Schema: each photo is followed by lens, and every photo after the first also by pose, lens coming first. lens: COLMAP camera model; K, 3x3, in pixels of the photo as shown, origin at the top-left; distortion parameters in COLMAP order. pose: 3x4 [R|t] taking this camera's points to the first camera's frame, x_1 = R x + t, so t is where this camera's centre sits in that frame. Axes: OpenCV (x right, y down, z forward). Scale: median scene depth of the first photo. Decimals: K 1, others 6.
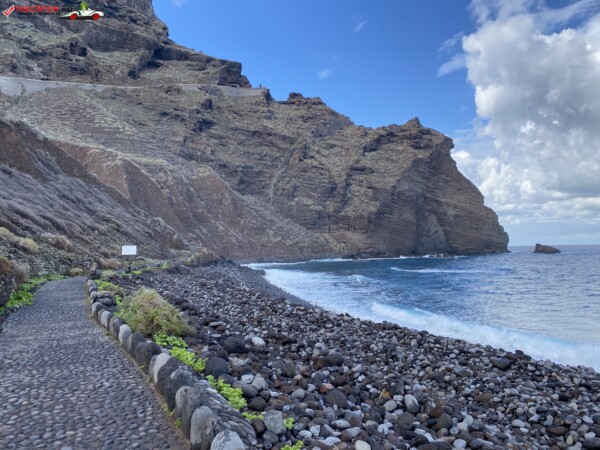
lens RADIAL K [[435.2, 0, 295.3], [0, 435.2, 221.1], [0, 0, 1]] dist [0.048510, -0.072792]
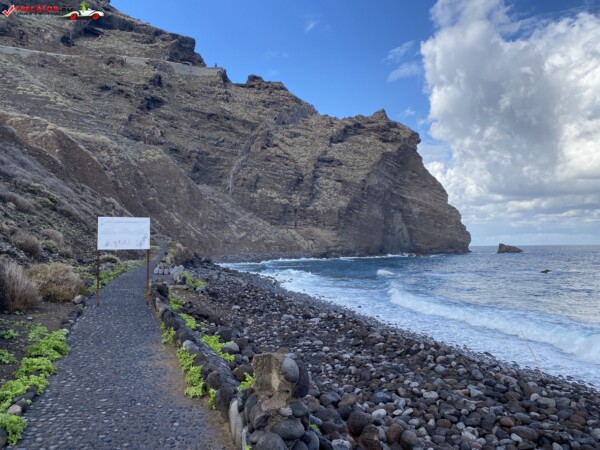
lens RADIAL K [[435.2, 0, 298.1], [0, 435.2, 221.2], [0, 0, 1]] dist [0.048510, -0.072792]
pose [[0.989757, 0.018238, 0.141594, -0.039672], [-0.018861, 0.999817, 0.003061, 0.007010], [-0.141513, -0.005700, 0.989920, 0.090615]]
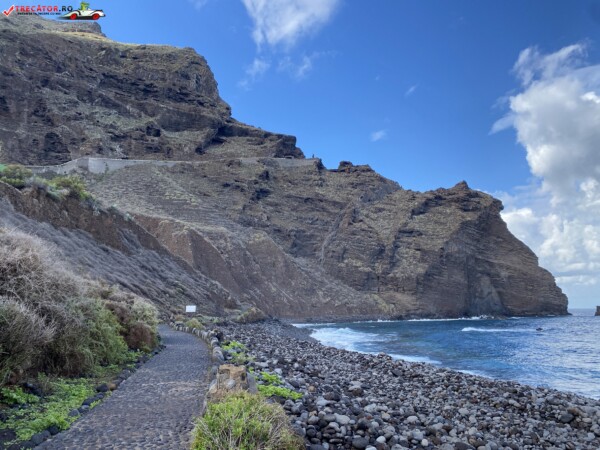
lens RADIAL K [[435.2, 0, 302.9], [0, 435.2, 229.9], [0, 0, 1]] dist [0.048510, -0.072792]
pose [[0.993142, -0.014781, -0.115973, 0.019775], [0.001177, 0.993190, -0.116502, -0.003096], [0.116906, 0.115566, 0.986396, -0.050953]]
